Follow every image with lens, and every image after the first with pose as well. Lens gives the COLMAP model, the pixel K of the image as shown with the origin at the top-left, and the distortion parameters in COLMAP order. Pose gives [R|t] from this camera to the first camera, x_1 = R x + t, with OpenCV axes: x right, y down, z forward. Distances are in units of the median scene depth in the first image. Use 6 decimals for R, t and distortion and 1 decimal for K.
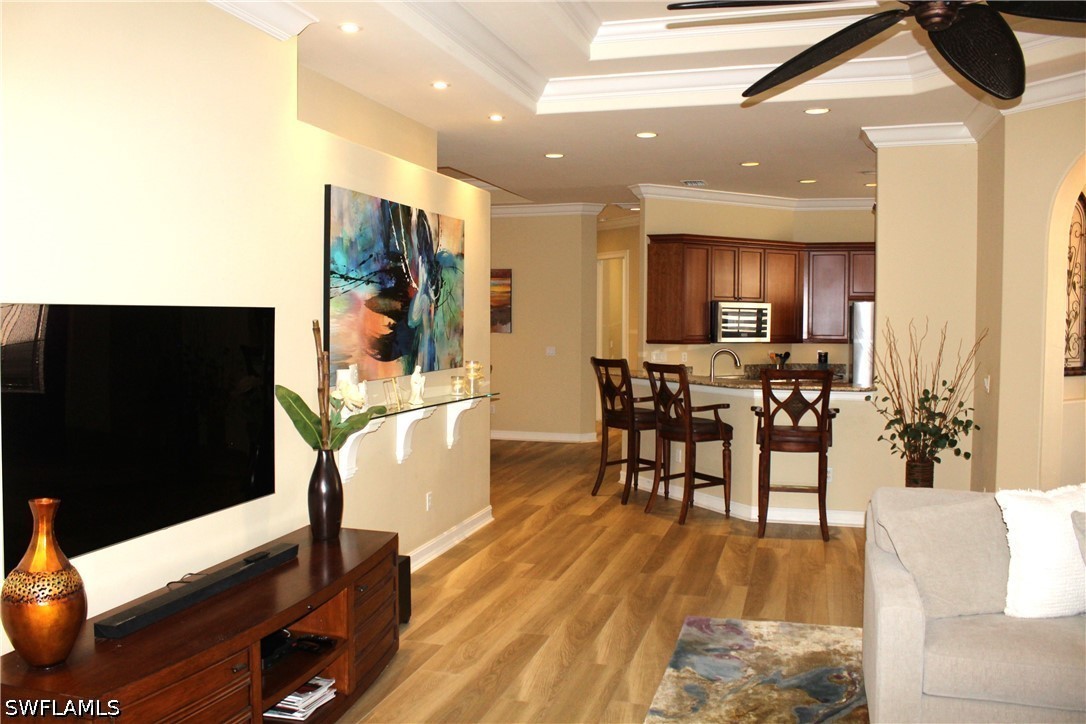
lens RADIAL K [[883.6, 0, 538.5], [0, 883.6, 363.3], [0, 0, 1]] dist [-0.158825, 0.124247]
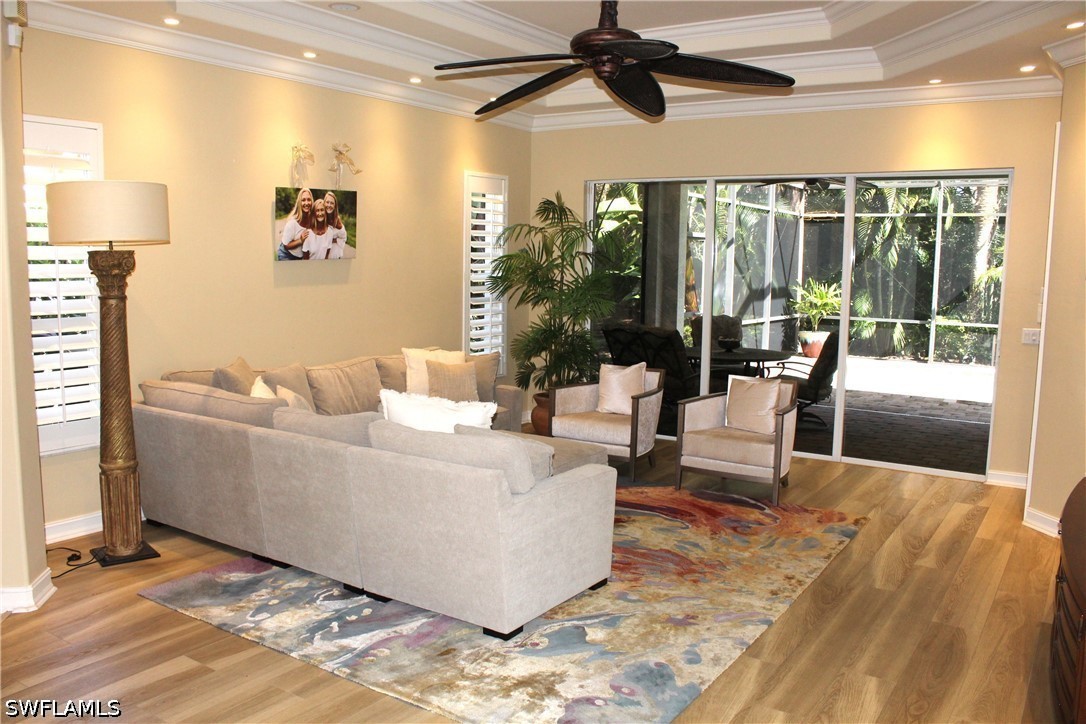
lens RADIAL K [[883.6, 0, 538.5], [0, 883.6, 363.3], [0, 0, 1]] dist [-0.158825, 0.124247]
pose [[-0.955665, -0.051370, 0.289940, 0.079910], [-0.001531, 0.985519, 0.169560, -0.118674], [-0.294452, 0.161598, -0.941904, 1.953112]]
